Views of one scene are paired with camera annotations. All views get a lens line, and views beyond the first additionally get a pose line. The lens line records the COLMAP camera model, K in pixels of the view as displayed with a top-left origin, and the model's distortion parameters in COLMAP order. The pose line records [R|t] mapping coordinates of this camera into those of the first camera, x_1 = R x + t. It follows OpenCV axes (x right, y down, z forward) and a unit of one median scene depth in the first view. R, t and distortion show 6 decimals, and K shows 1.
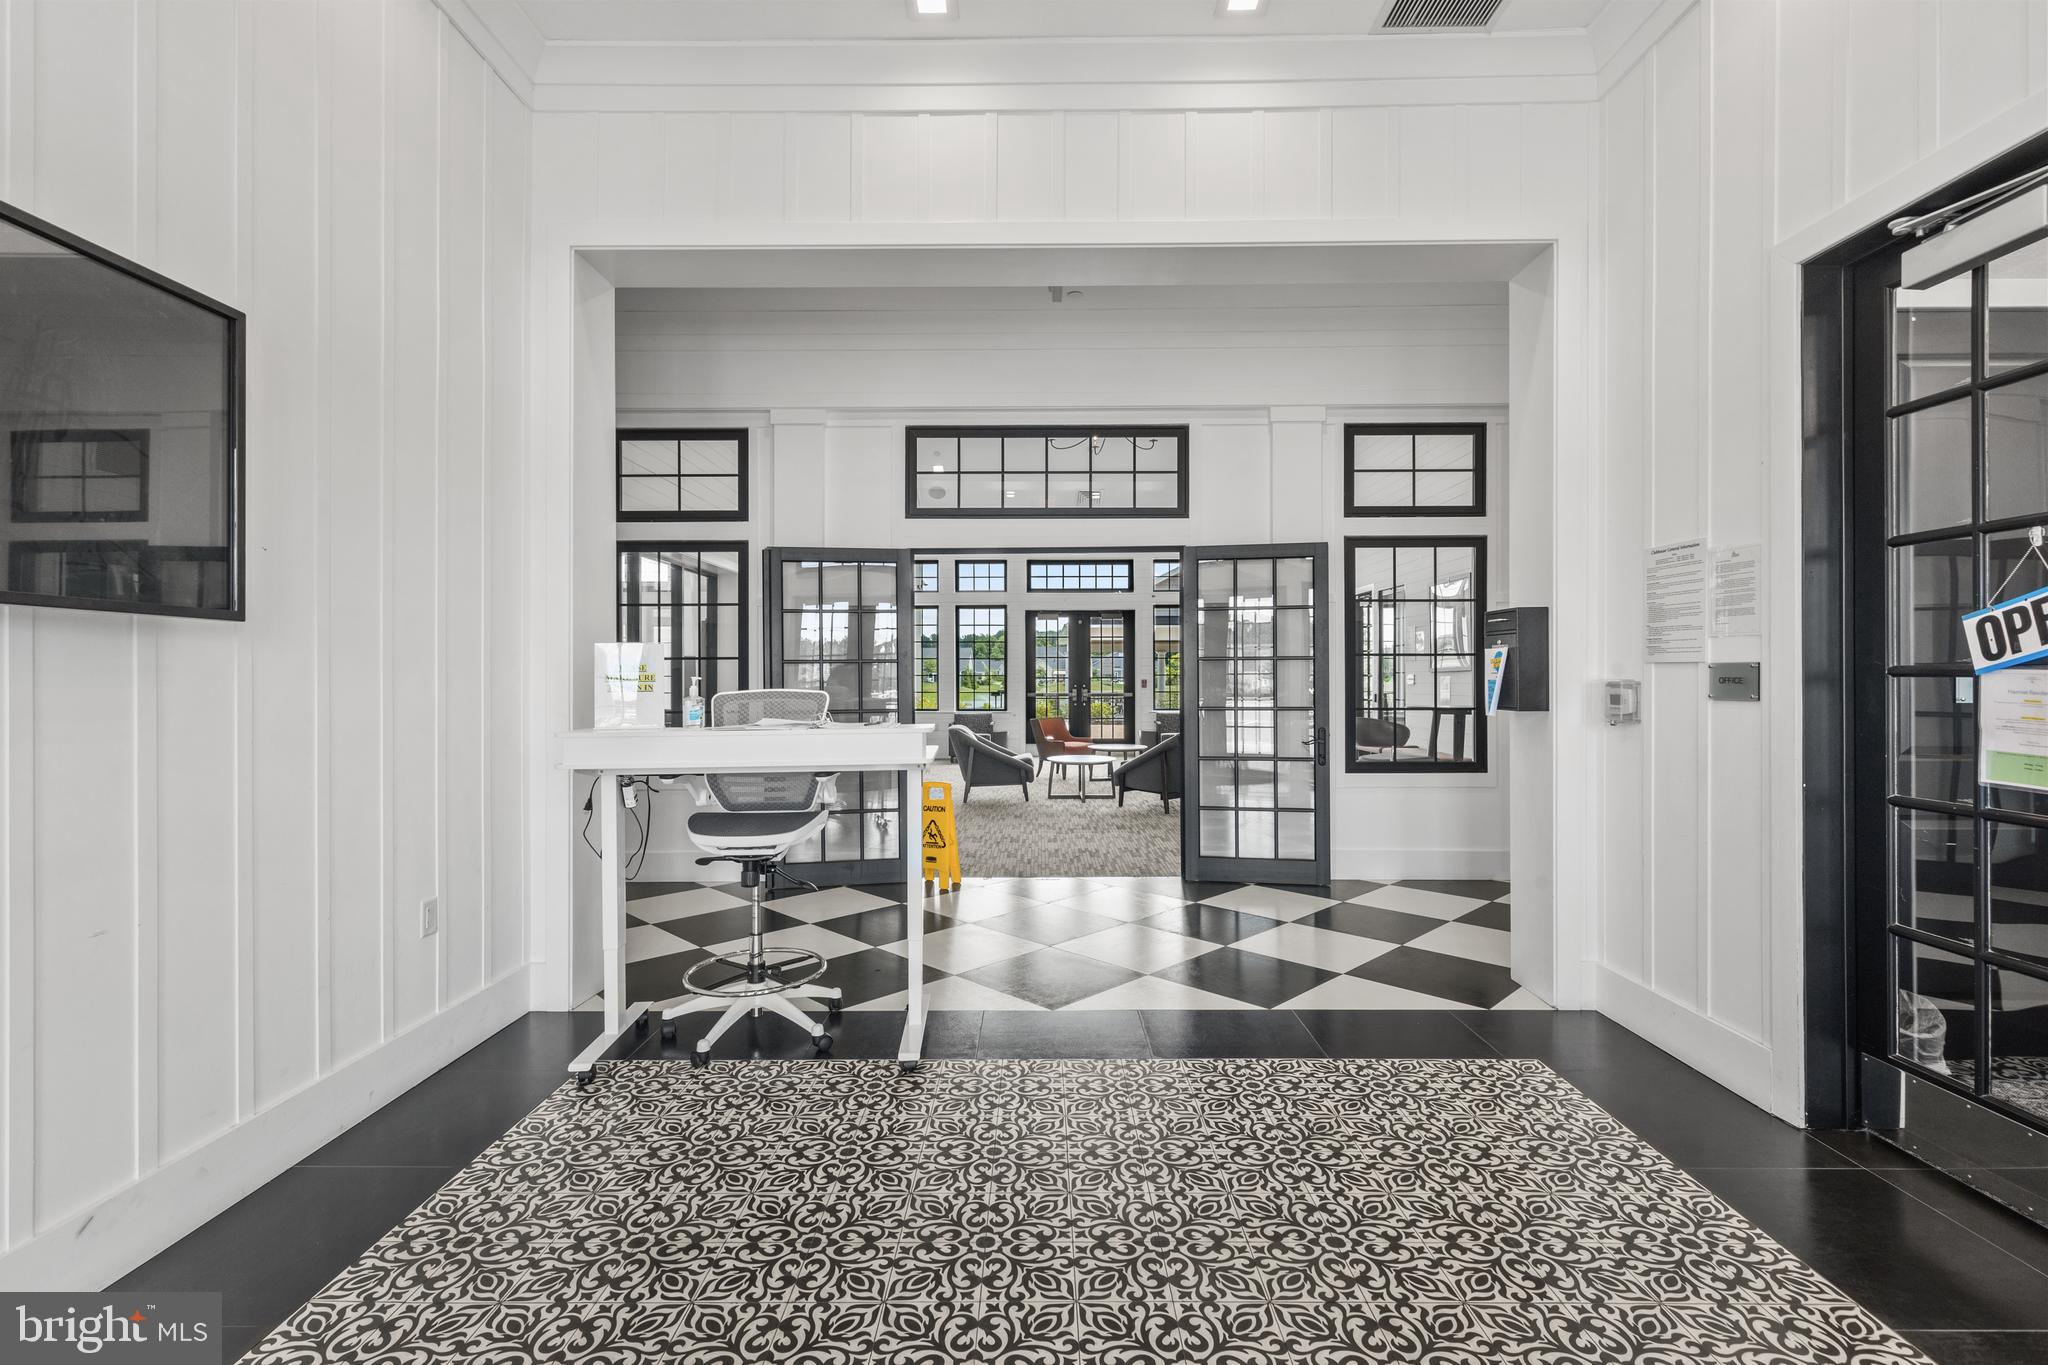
lens RADIAL K [[923.5, 0, 1034.7], [0, 923.5, 679.4], [0, 0, 1]] dist [0.006050, -0.001349]
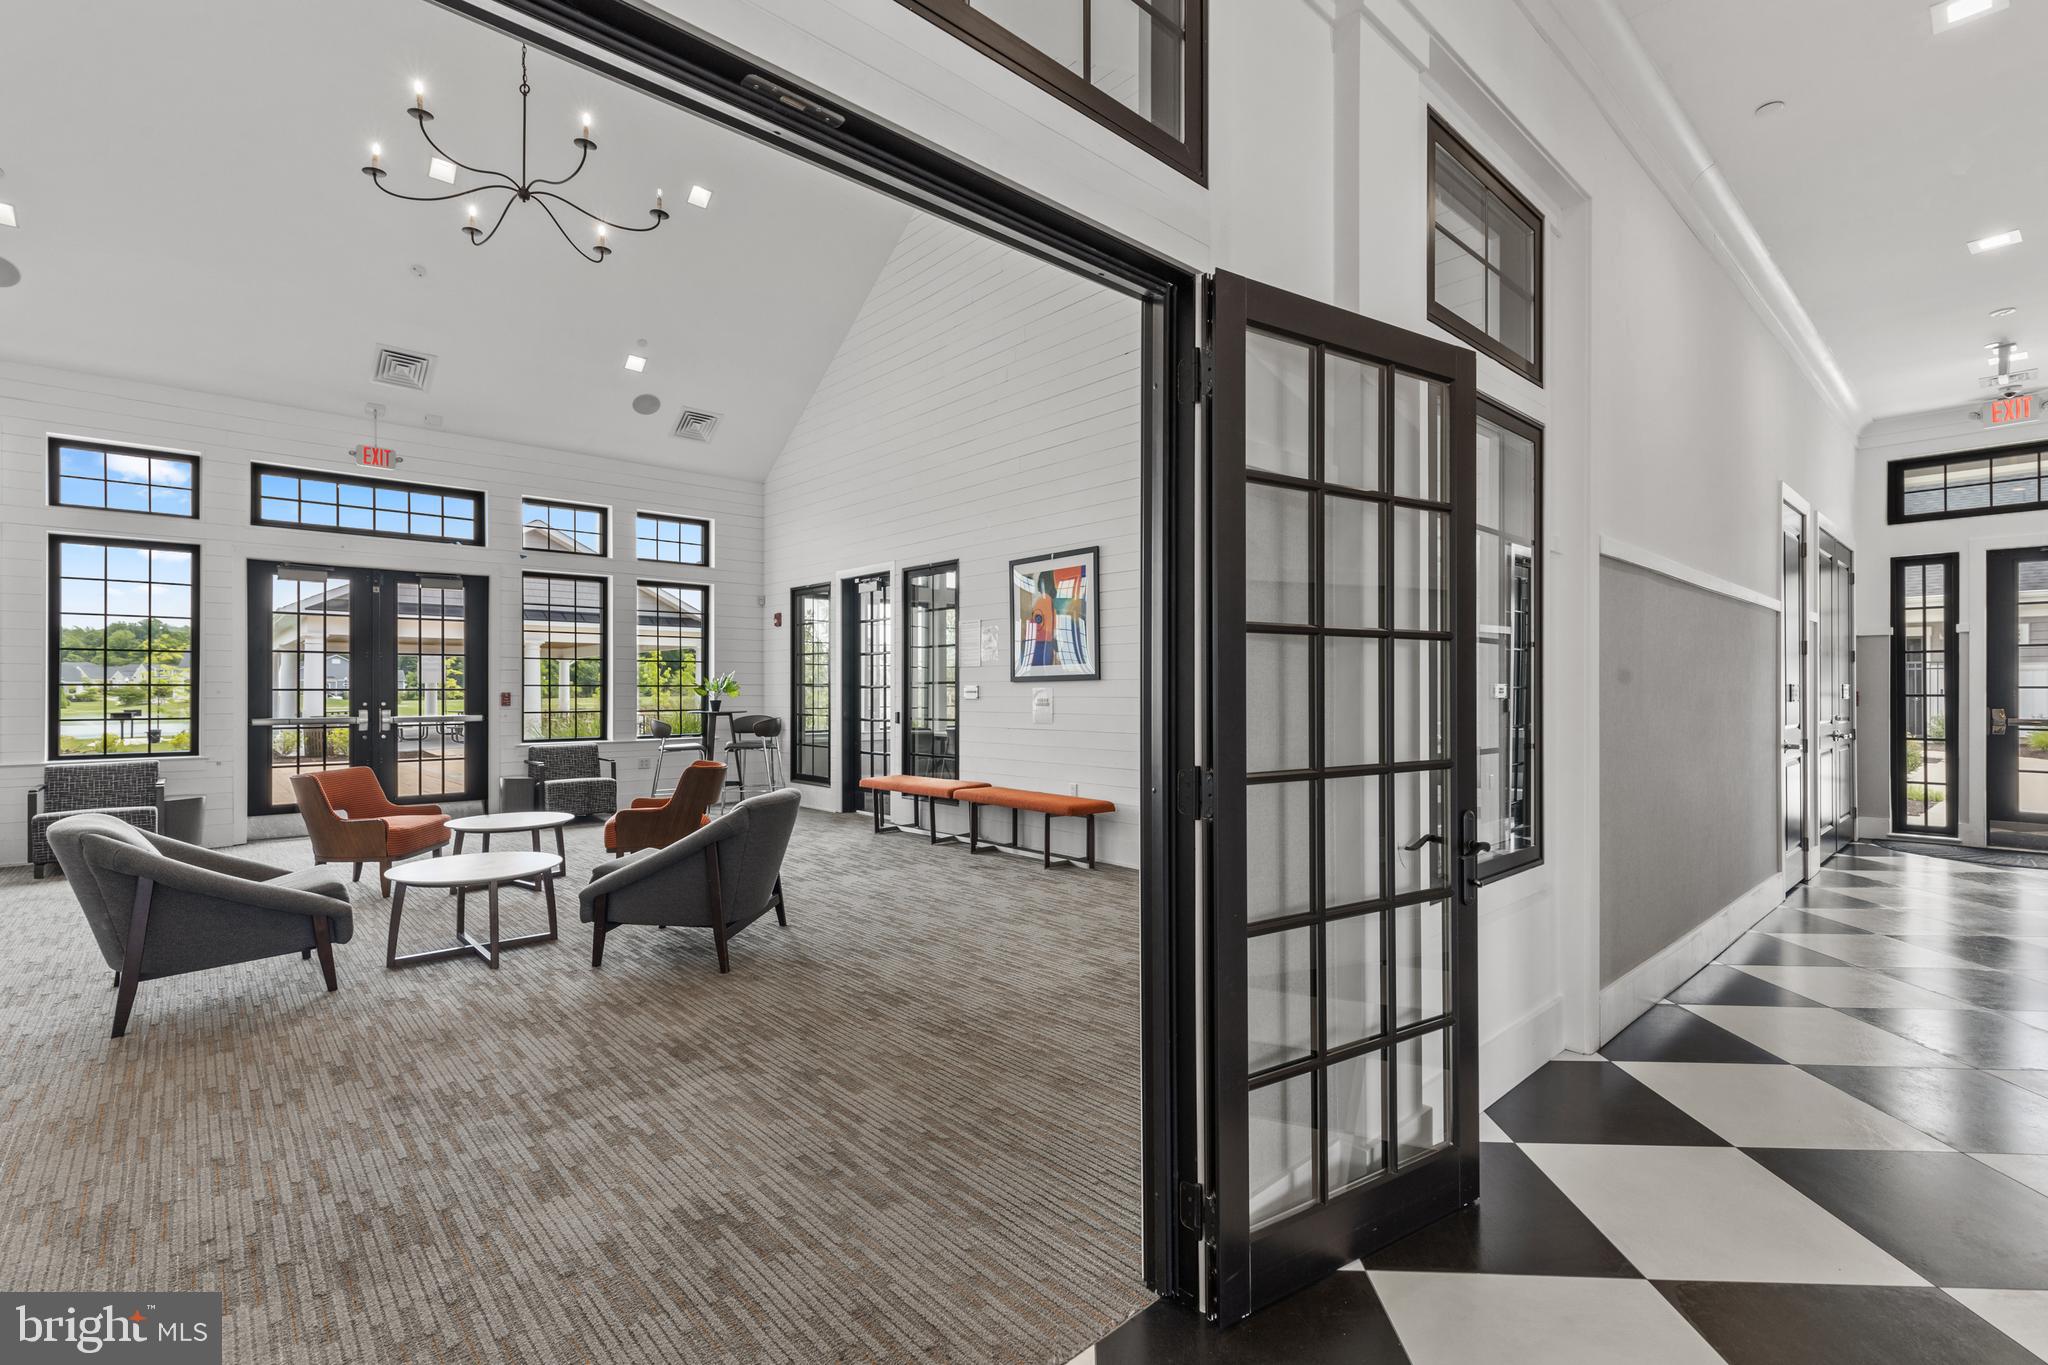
lens RADIAL K [[923.5, 0, 1038.6], [0, 923.5, 687.9], [0, 0, 1]] dist [0.006050, -0.001349]
pose [[0.734763, 0.004484, 0.678309, -0.036048], [-0.000335, 0.999980, -0.006247, 0.000798], [-0.678324, 0.004362, 0.734750, 0.315221]]
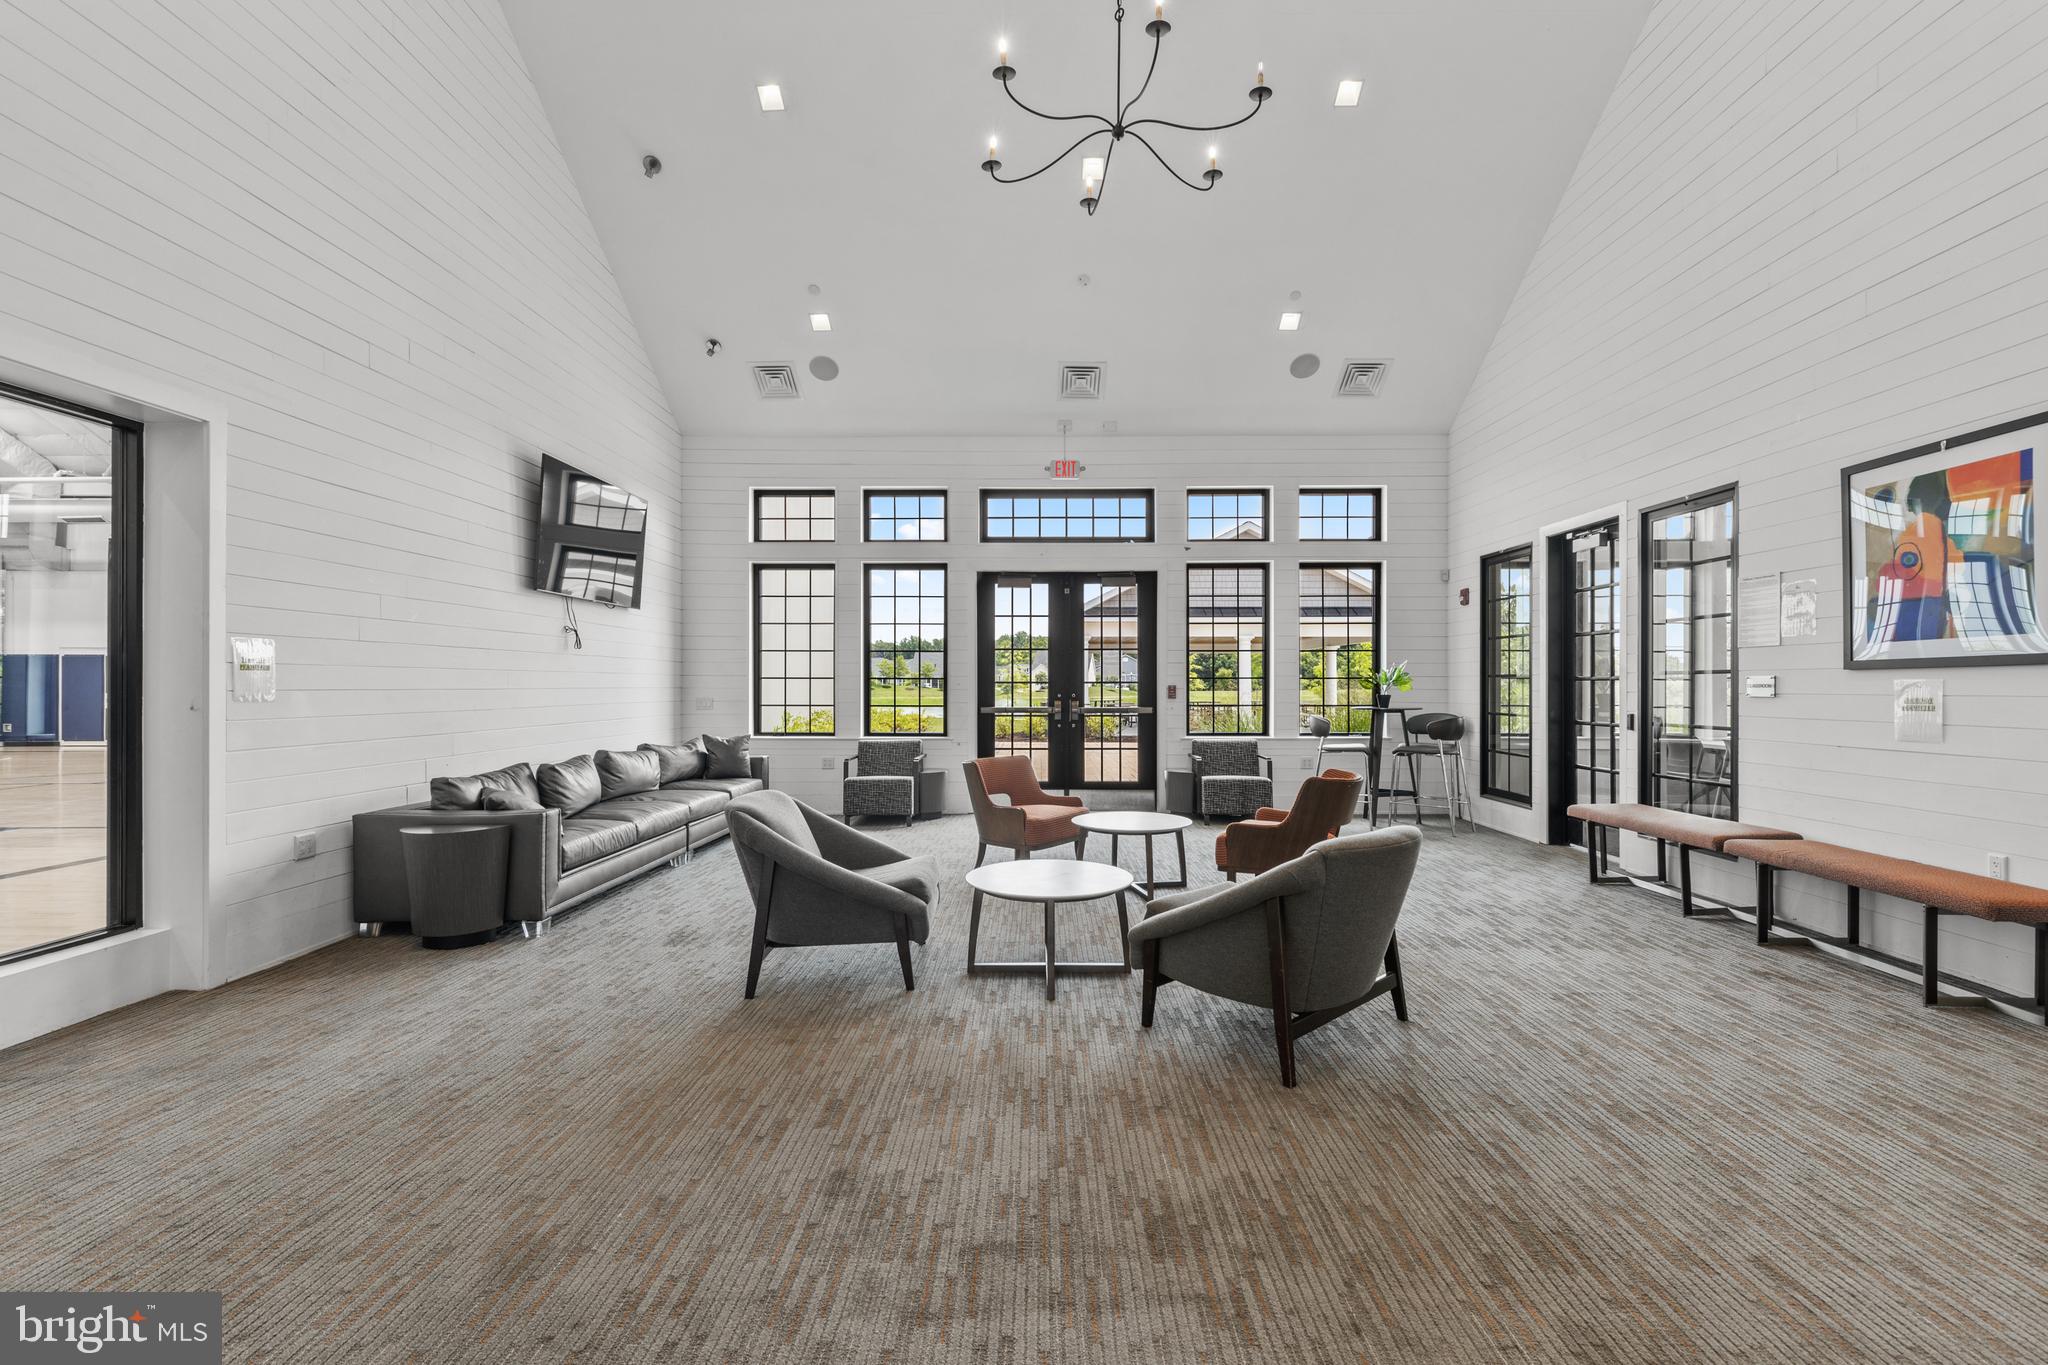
lens RADIAL K [[923.5, 0, 1024.5], [0, 923.5, 683.6], [0, 0, 1]] dist [0.006050, -0.001349]
pose [[0.999893, 0.003279, -0.014285, 0.030123], [-0.003307, 0.999993, -0.001956, 0.000497], [0.014279, 0.002003, 0.999896, 0.387838]]
